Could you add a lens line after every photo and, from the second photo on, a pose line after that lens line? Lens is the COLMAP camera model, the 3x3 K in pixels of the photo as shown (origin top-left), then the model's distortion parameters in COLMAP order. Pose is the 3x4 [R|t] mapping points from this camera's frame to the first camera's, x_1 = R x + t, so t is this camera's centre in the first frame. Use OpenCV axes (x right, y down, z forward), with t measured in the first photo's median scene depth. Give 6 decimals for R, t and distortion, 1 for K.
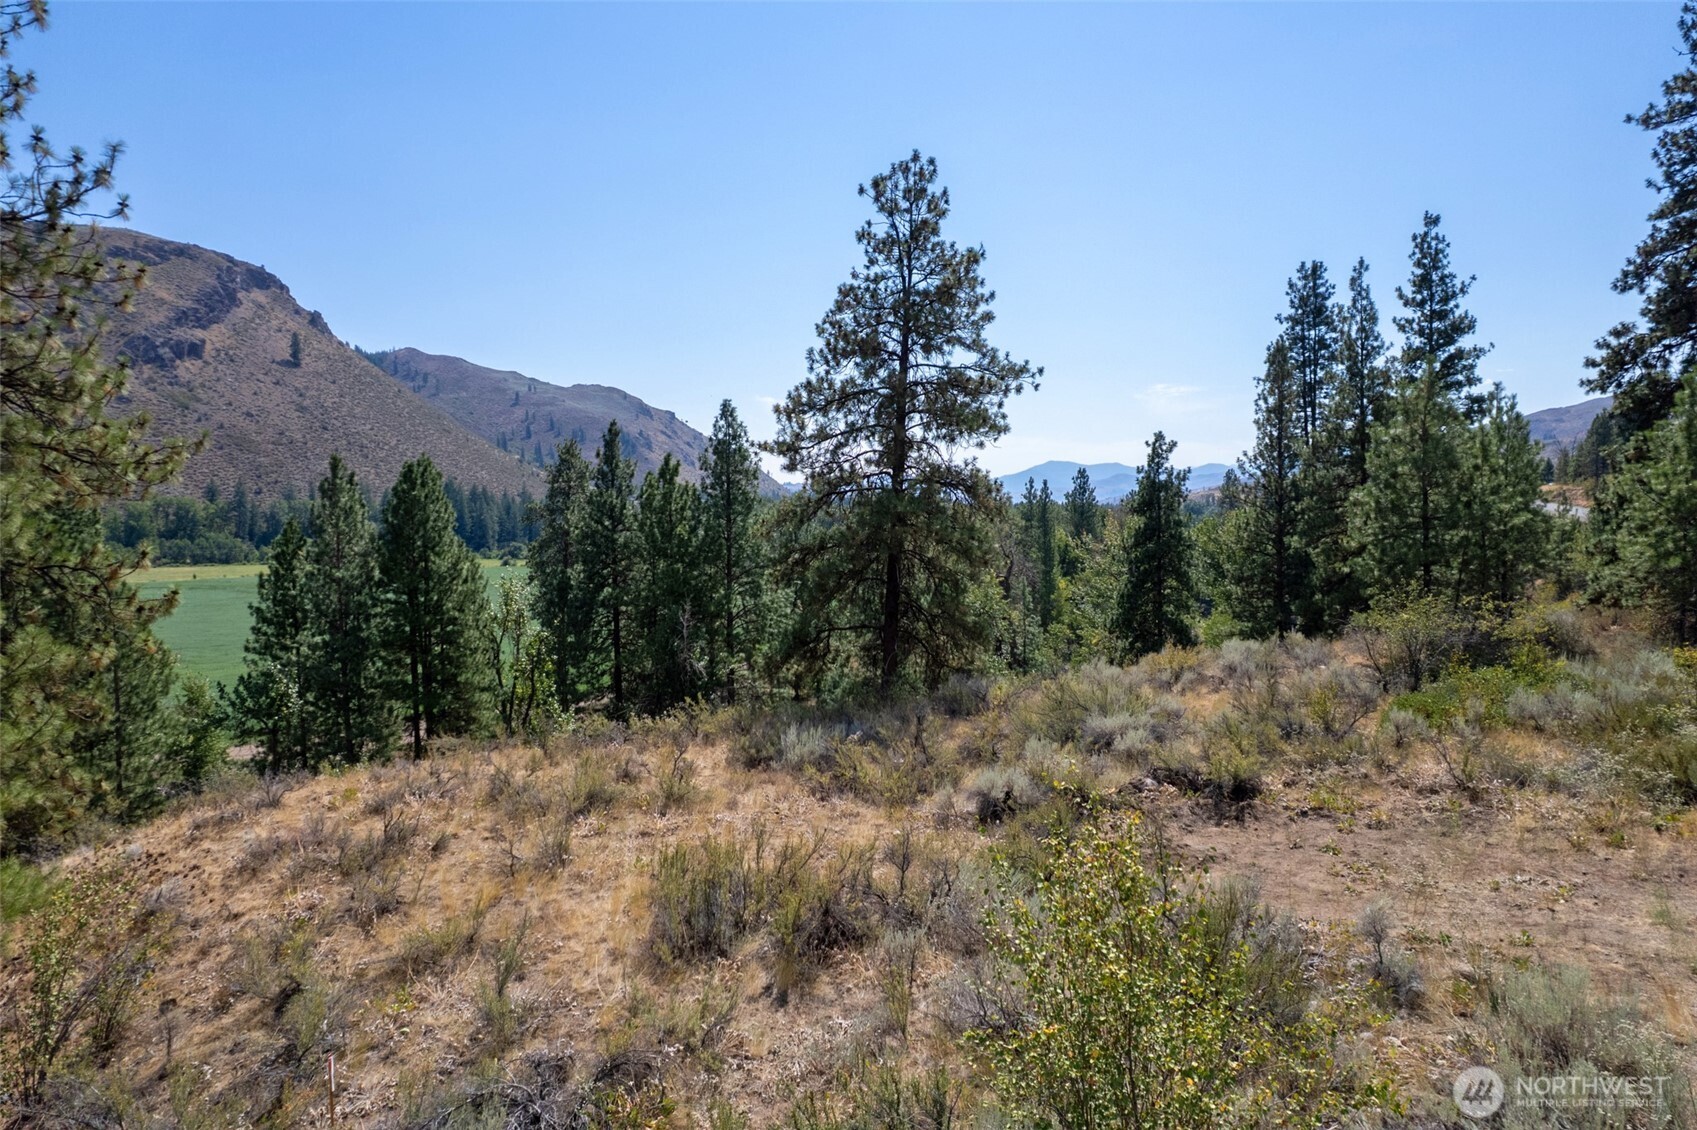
lens RADIAL K [[1080.6, 0, 845.5], [0, 1080.6, 551.2], [0, 0, 1]] dist [-0.084011, 0.077789]
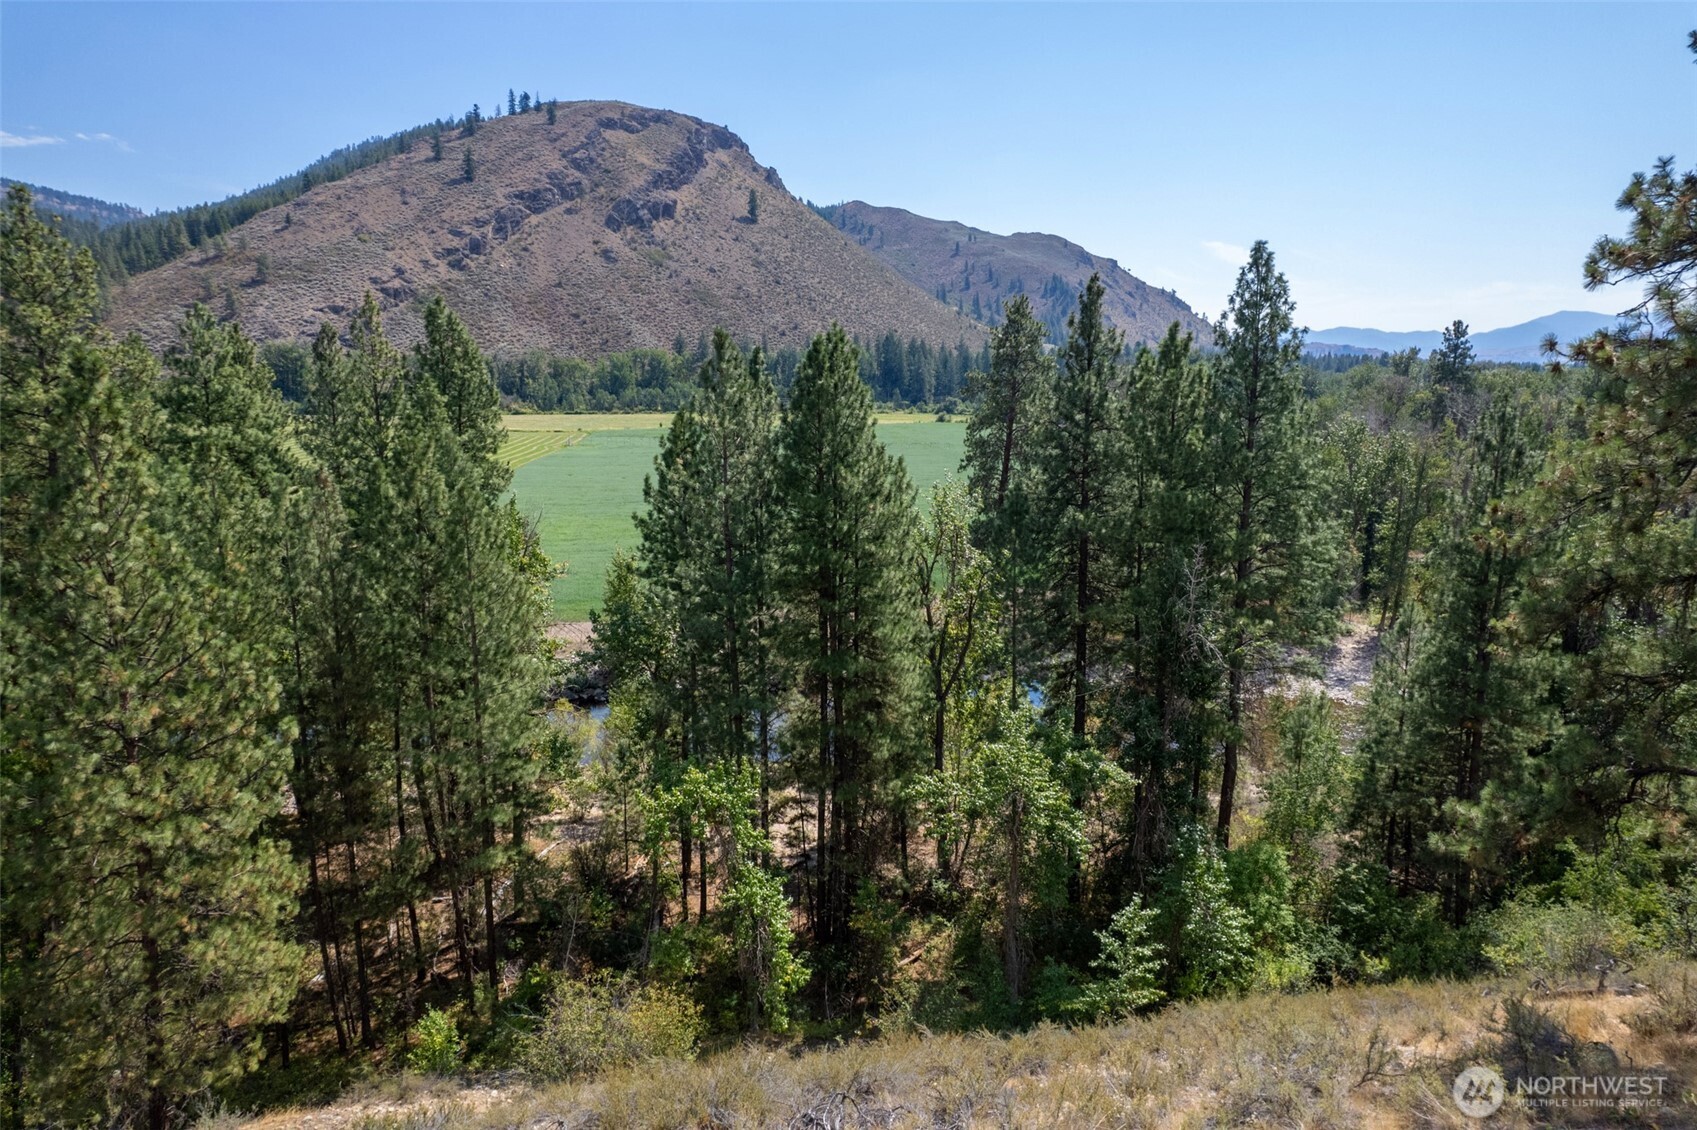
lens RADIAL K [[1079.7, 0, 845.5], [0, 1079.7, 557.6], [0, 0, 1]] dist [-0.060966, 0.029006]
pose [[0.922843, 0.077514, -0.377297, -0.100122], [-0.023589, 0.989077, 0.145503, -0.040835], [0.384454, -0.125377, 0.914591, 0.309317]]
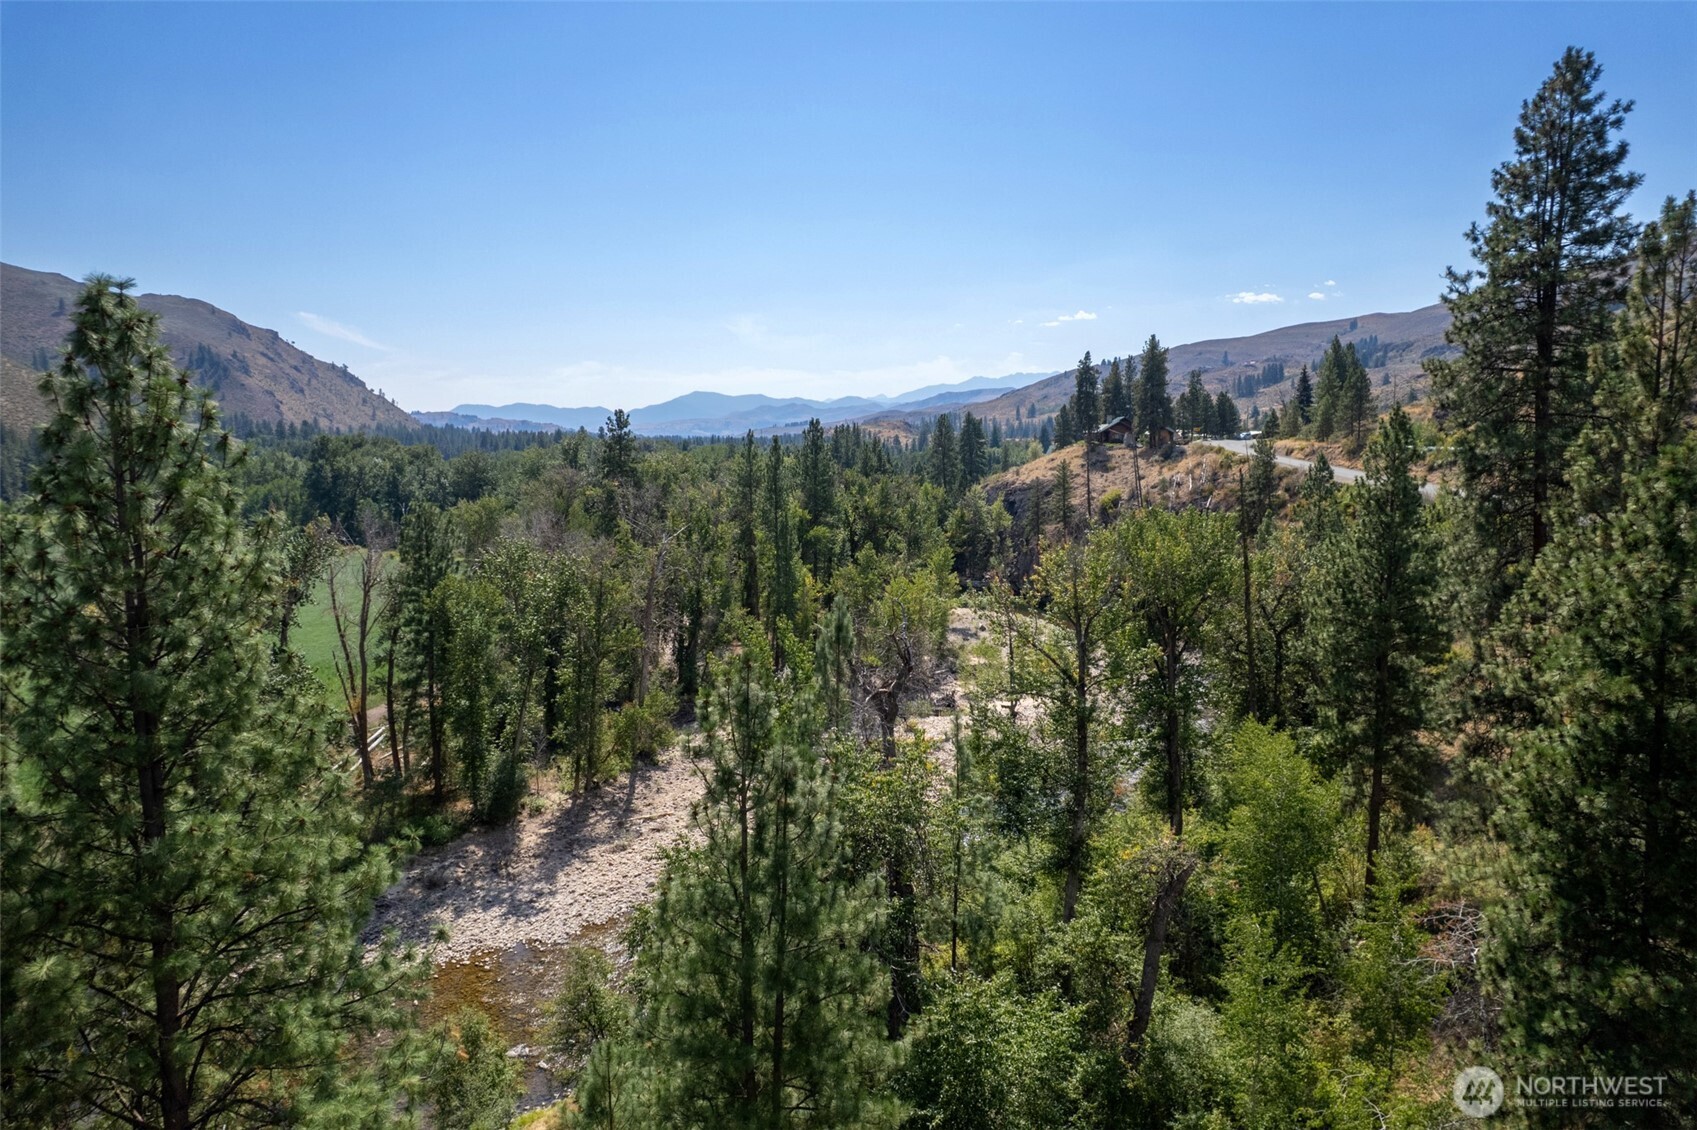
lens RADIAL K [[1080.5, 0, 848.0], [0, 1080.5, 552.2], [0, 0, 1]] dist [-0.078172, 0.062816]
pose [[0.946677, -0.028858, 0.320890, -0.037063], [0.007971, 0.997773, 0.066216, -0.111348], [-0.322086, -0.060128, 0.944799, 0.861397]]
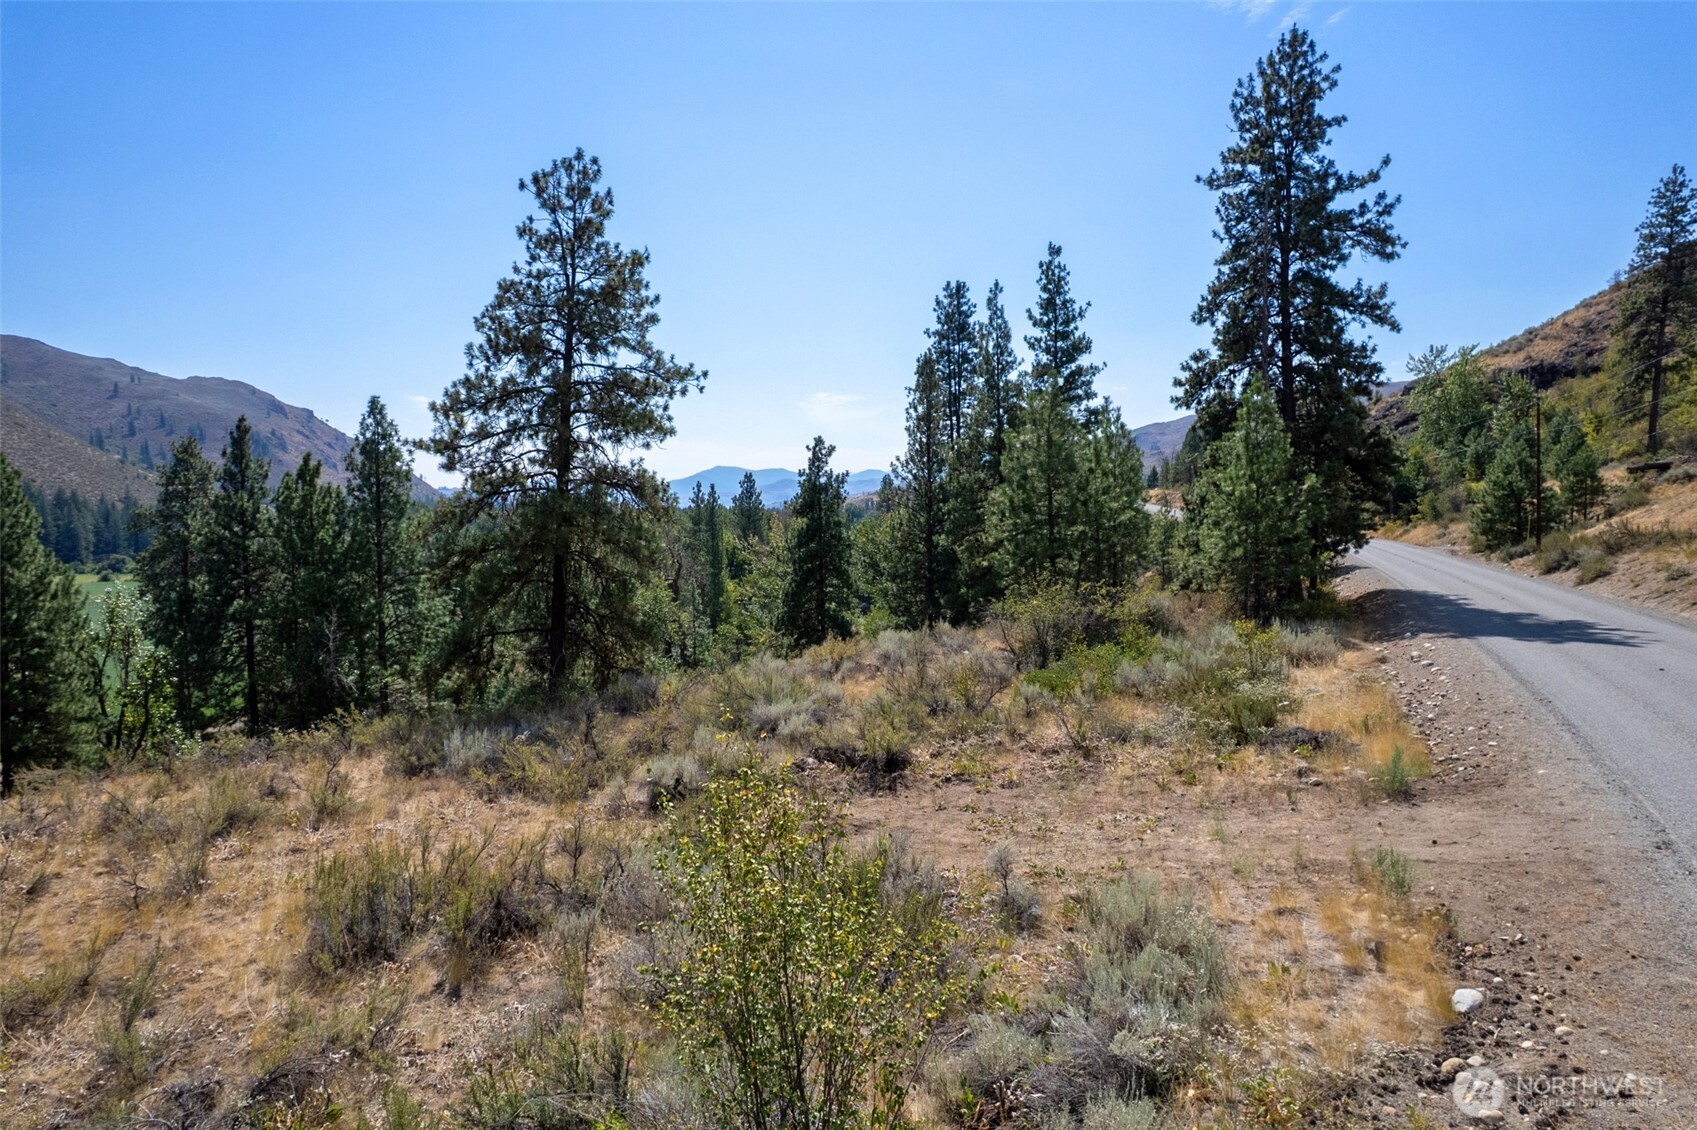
lens RADIAL K [[1080.5, 0, 848.0], [0, 1080.5, 552.2], [0, 0, 1]] dist [-0.078172, 0.062816]
pose [[0.953008, -0.014691, 0.302589, -0.000720], [0.015781, 0.999875, -0.001157, 0.003272], [-0.302534, 0.005878, 0.953120, -0.010880]]
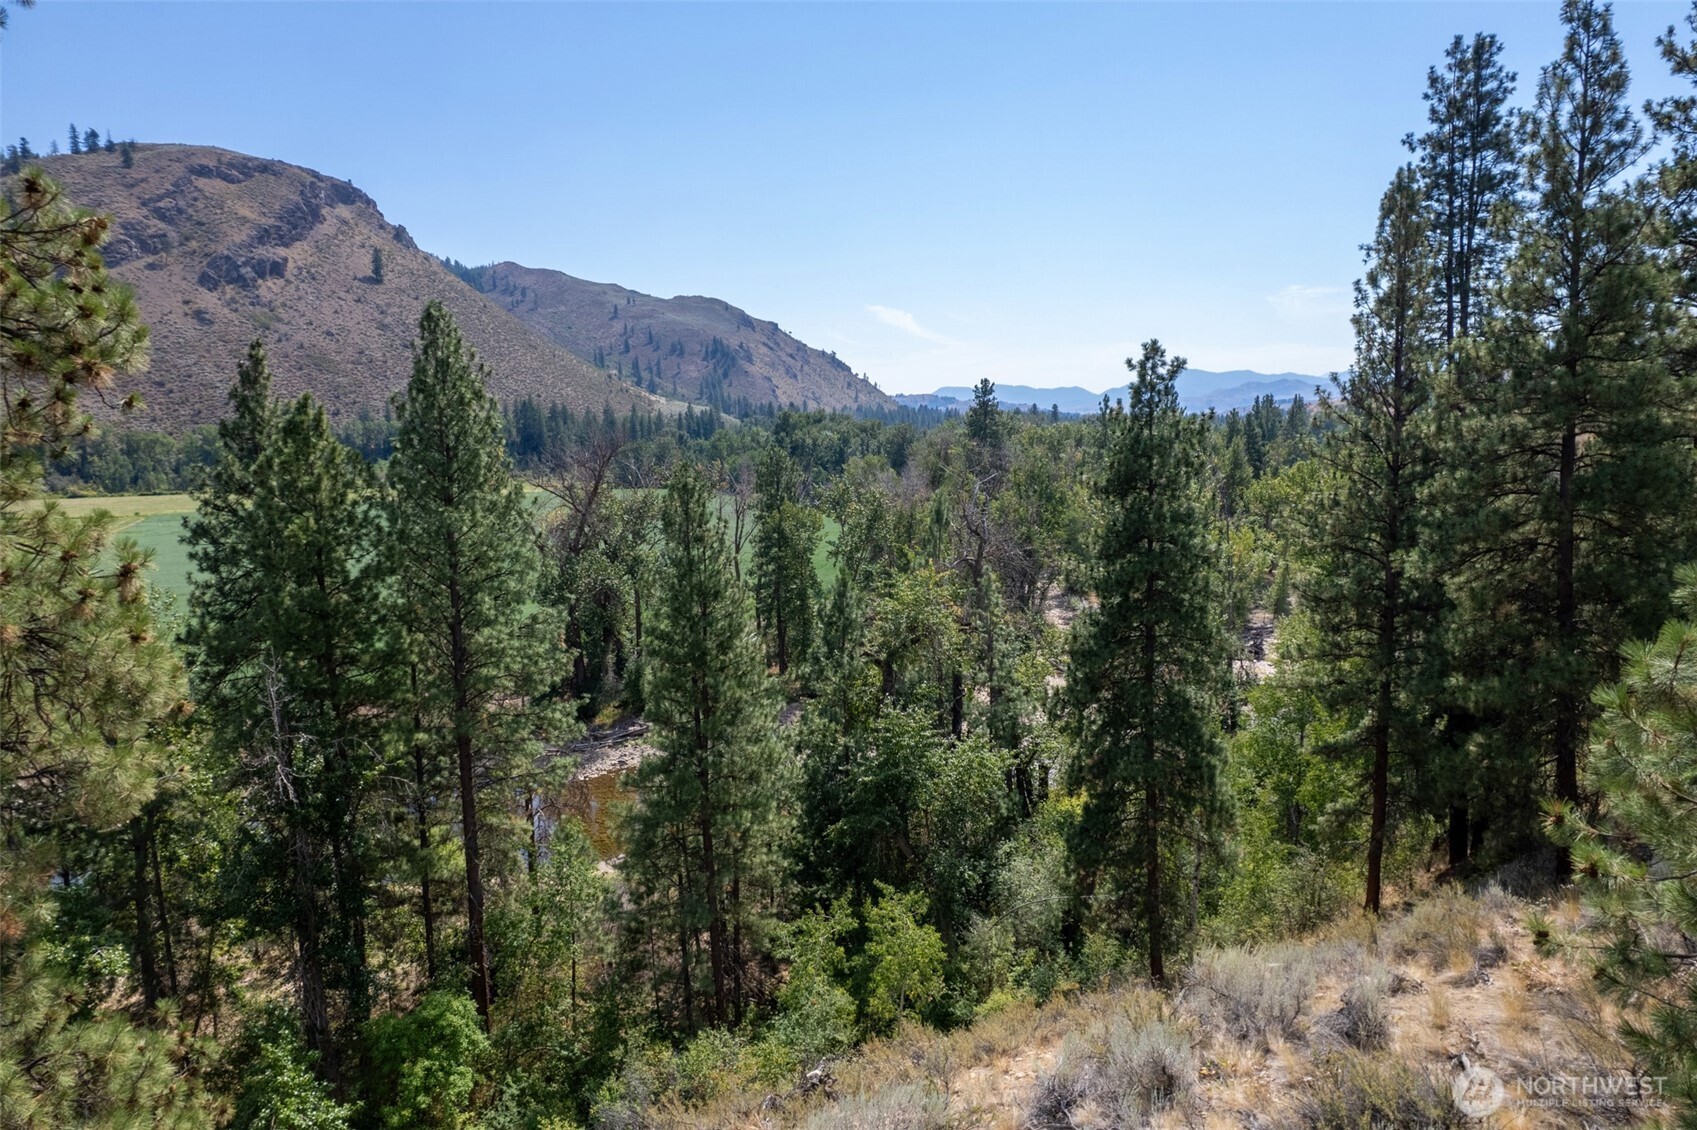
lens RADIAL K [[1100.2, 0, 847.8], [0, 1100.2, 555.3], [0, 0, 1]] dist [-0.093399, 0.088987]
pose [[0.994733, 0.004639, -0.102390, 0.216055], [0.003788, 0.996628, 0.081961, -0.055567], [0.102425, -0.081918, 0.991362, 0.487339]]
